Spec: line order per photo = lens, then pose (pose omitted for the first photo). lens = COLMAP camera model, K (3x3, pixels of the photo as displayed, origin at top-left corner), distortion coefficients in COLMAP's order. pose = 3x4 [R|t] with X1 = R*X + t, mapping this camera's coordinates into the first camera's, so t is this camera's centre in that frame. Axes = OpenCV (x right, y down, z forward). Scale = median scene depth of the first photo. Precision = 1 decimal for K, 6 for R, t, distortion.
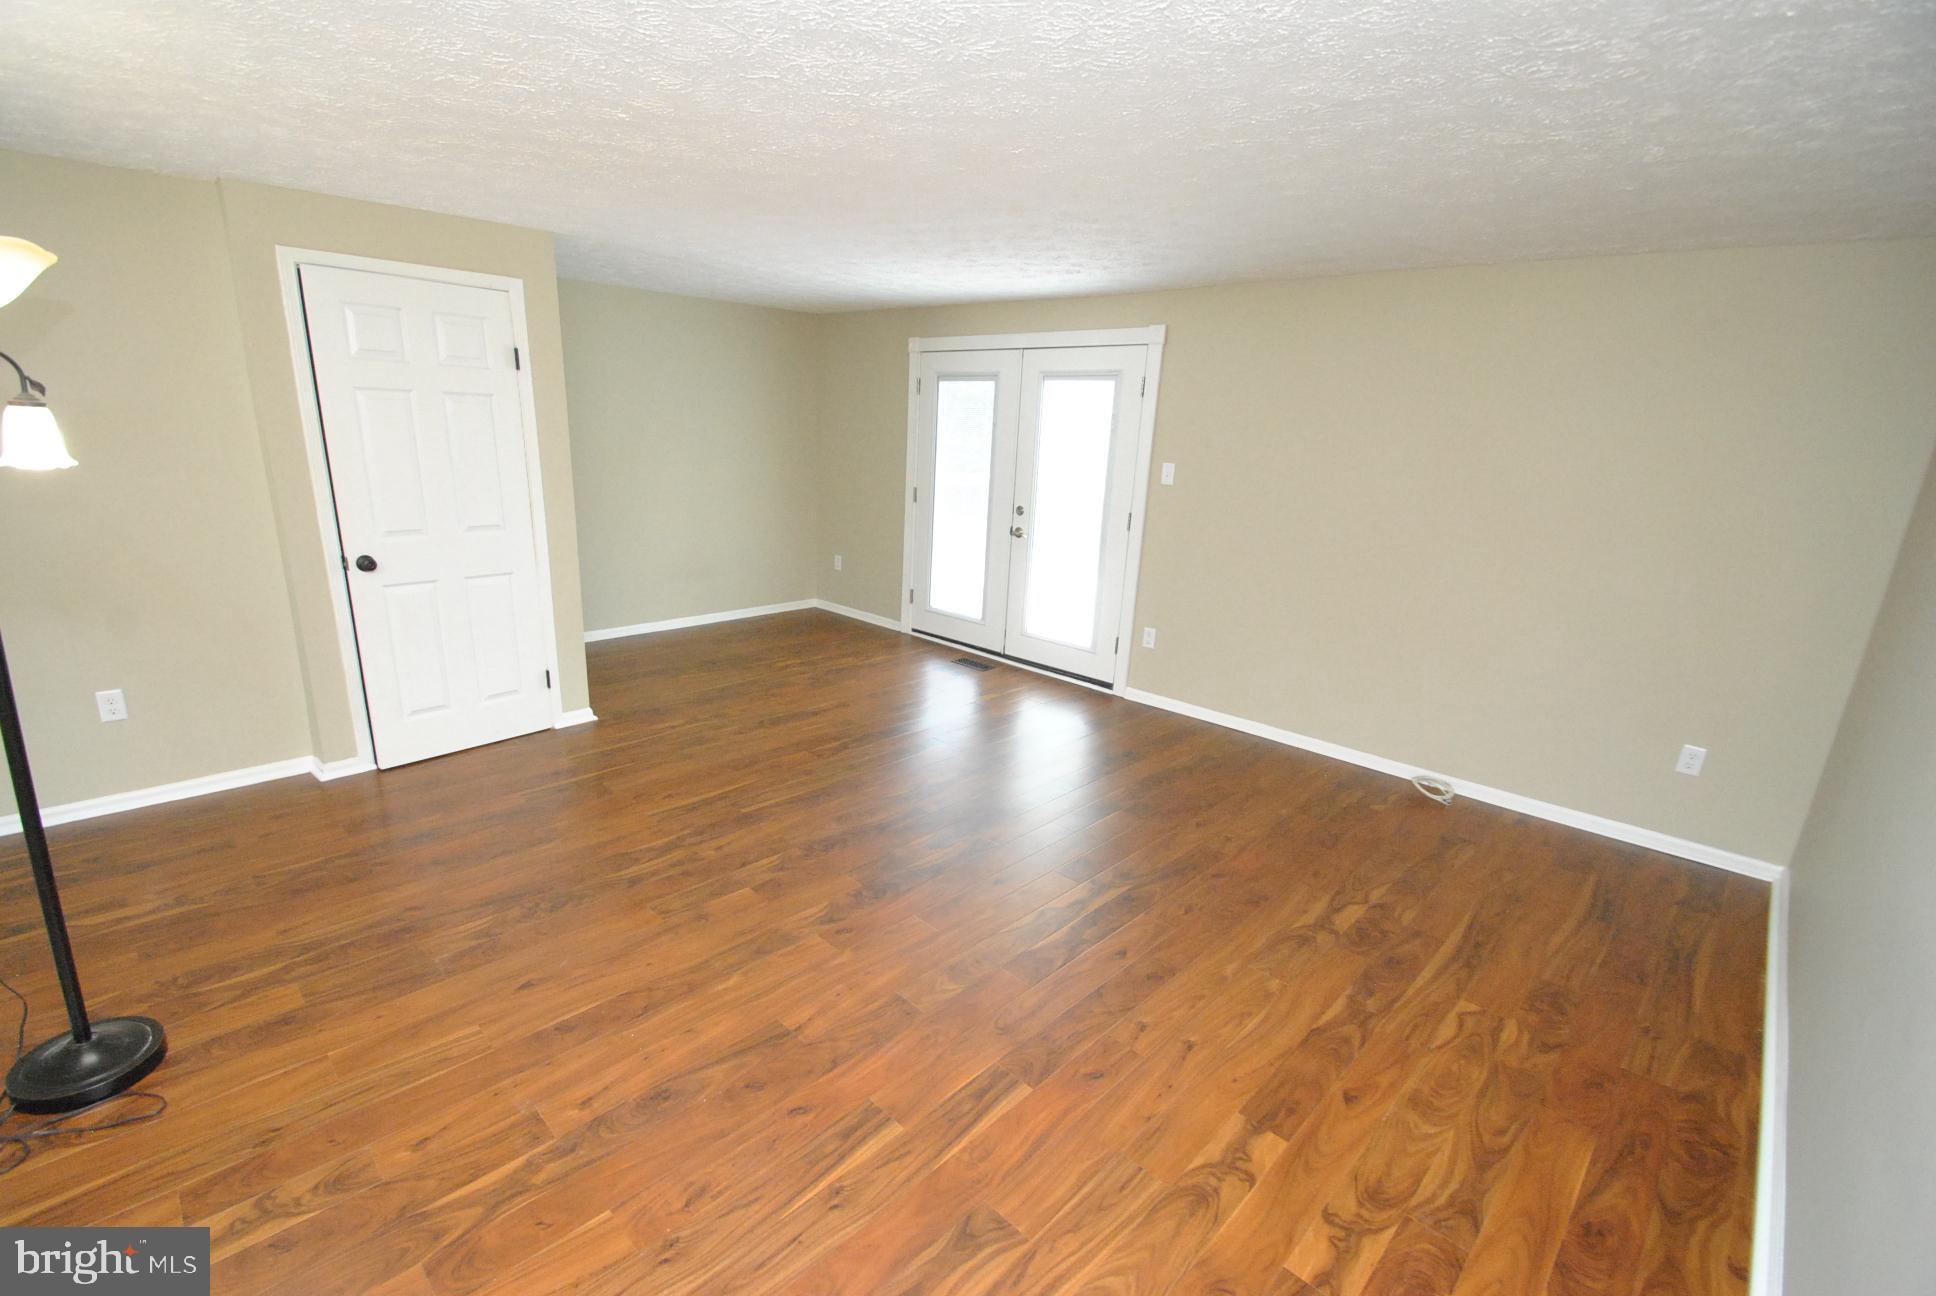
lens RADIAL K [[852.1, 0, 931.7], [0, 852.1, 681.6], [0, 0, 1]] dist [0.002701, 0.000093]
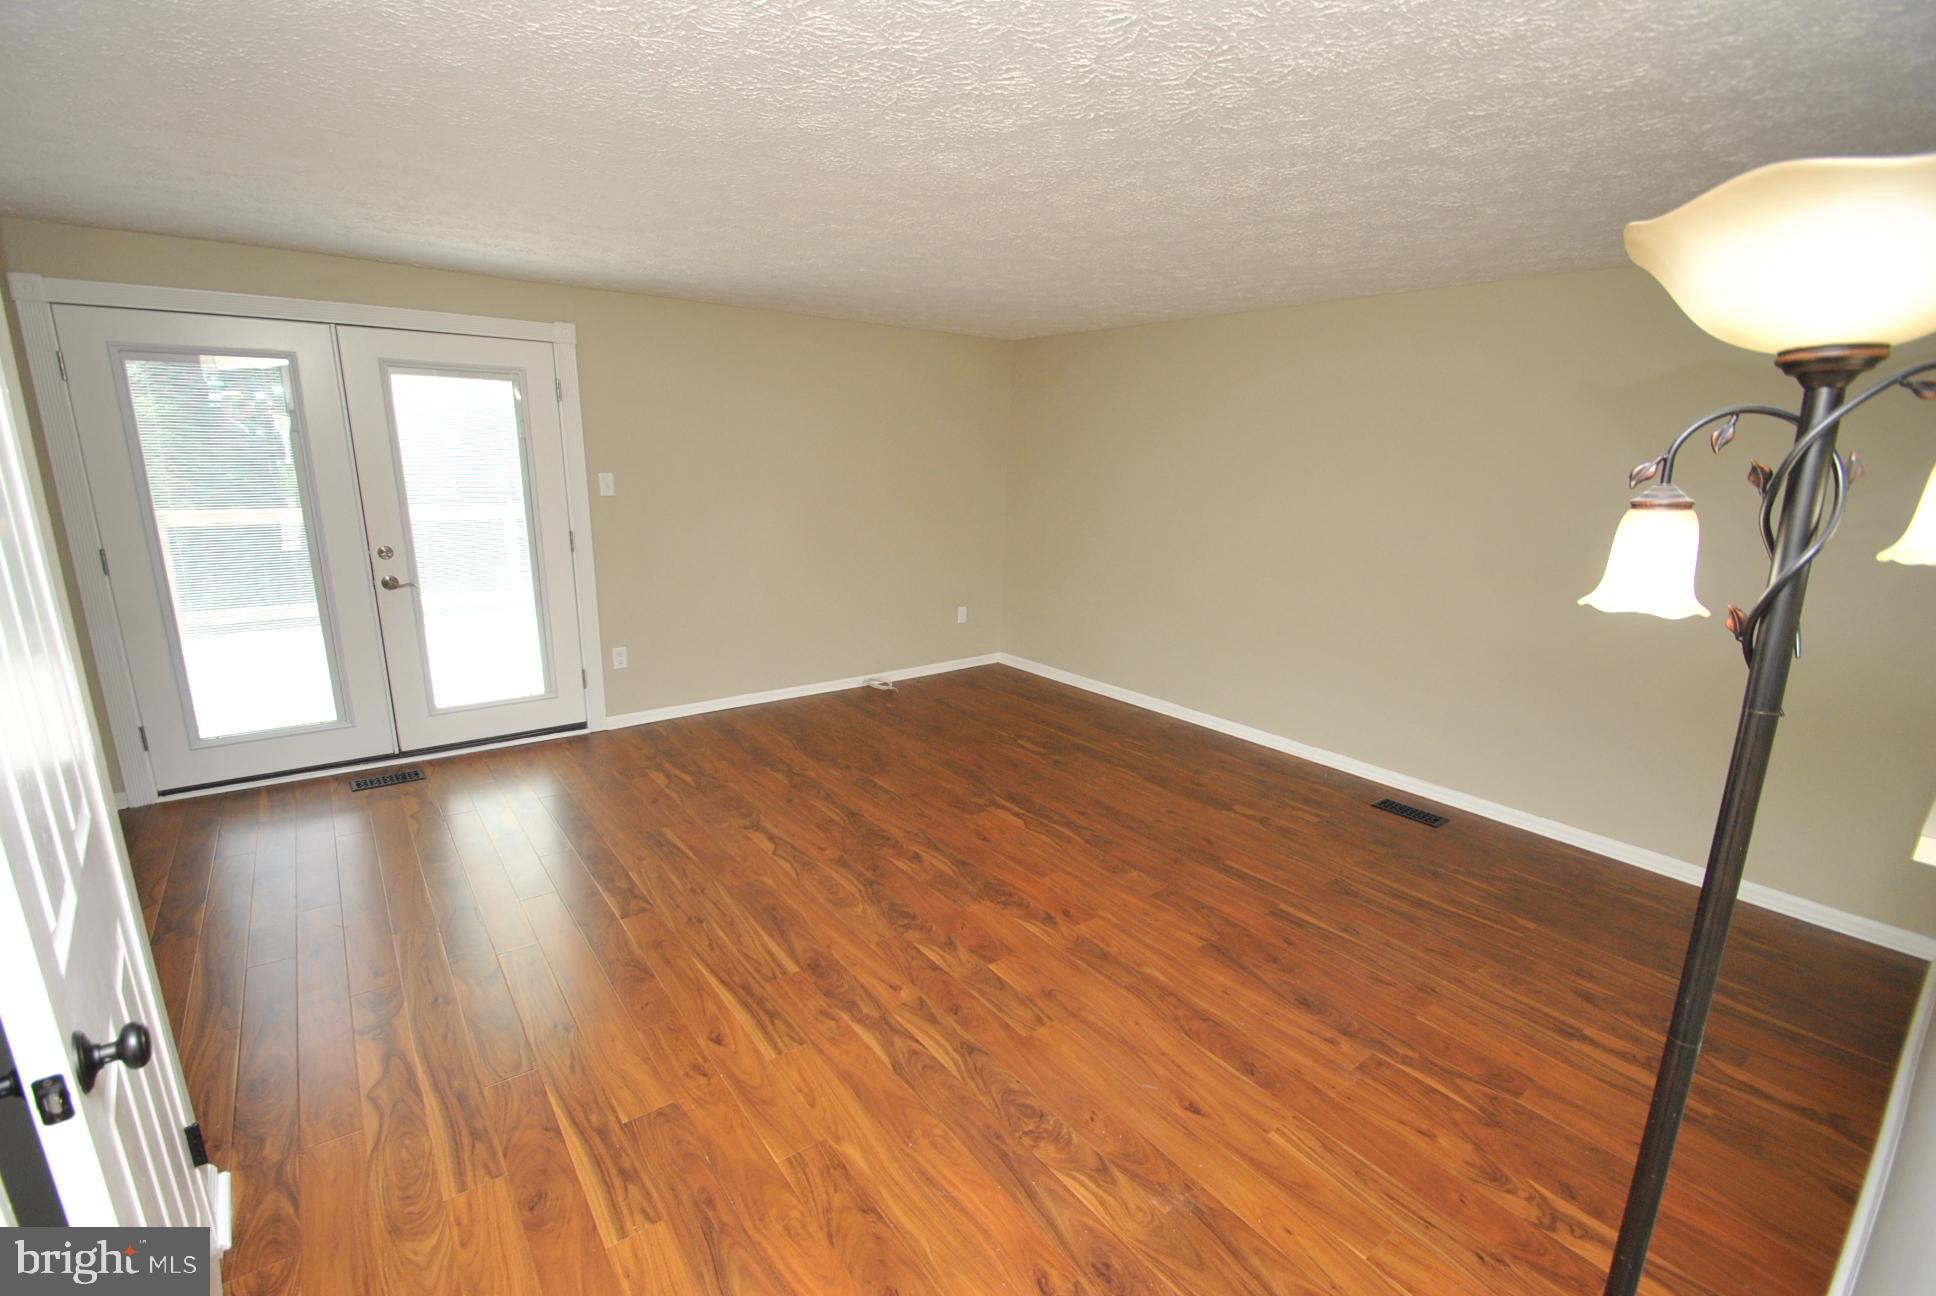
lens RADIAL K [[852.1, 0, 931.7], [0, 852.1, 681.6], [0, 0, 1]] dist [0.002701, 0.000093]
pose [[0.146796, -0.299458, 0.942749, -1.057677], [0.273539, 0.928197, 0.252243, -0.304963], [-0.950593, 0.220851, 0.218169, 0.843592]]
